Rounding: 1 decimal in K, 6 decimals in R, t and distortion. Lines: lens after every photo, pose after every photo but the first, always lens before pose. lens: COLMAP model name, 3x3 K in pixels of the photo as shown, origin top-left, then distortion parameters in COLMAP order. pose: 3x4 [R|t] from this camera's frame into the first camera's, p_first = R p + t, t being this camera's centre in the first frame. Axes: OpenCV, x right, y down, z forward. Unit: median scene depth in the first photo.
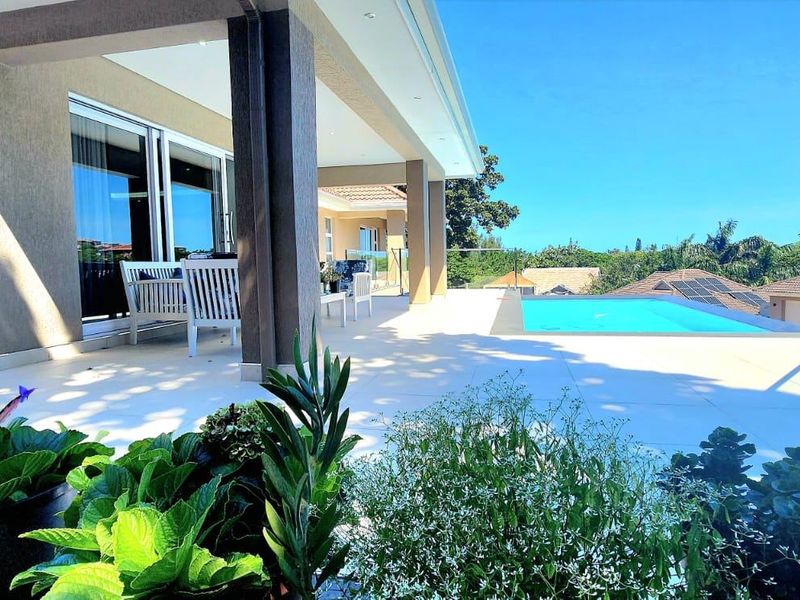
lens RADIAL K [[527.6, 0, 394.9], [0, 527.6, 302.9], [0, 0, 1]] dist [0.003145, -0.002458]
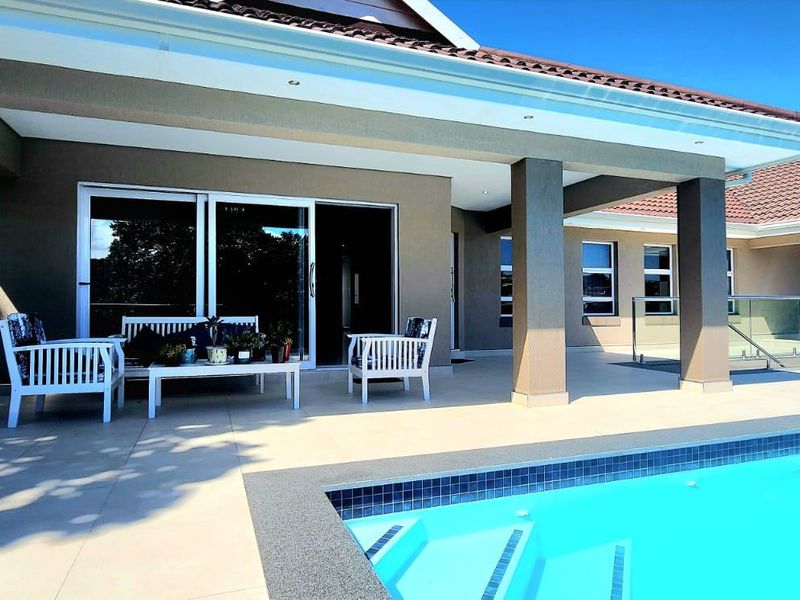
lens RADIAL K [[527.6, 0, 386.4], [0, 527.6, 295.4], [0, 0, 1]] dist [0.003145, -0.002458]
pose [[0.543120, -0.000577, -0.839655, 0.076552], [-0.073109, 0.996169, -0.047974, -0.008560], [0.836467, 0.087442, 0.540997, 0.075610]]
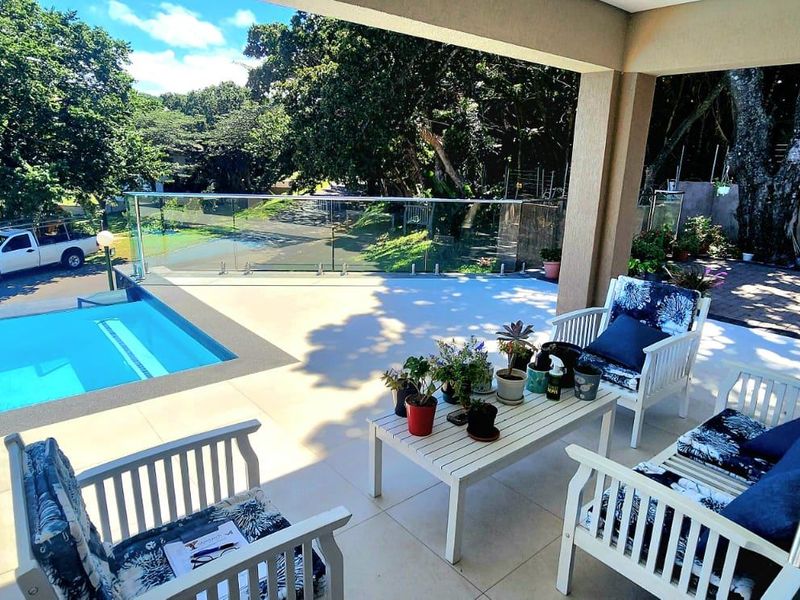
lens RADIAL K [[527.6, 0, 399.4], [0, 527.6, 303.9], [0, 0, 1]] dist [0.003145, -0.002458]
pose [[-0.792056, -0.164711, 0.587807, -0.042503], [0.034252, 0.949403, 0.312188, -0.025736], [-0.609486, 0.267404, -0.746339, 0.146875]]
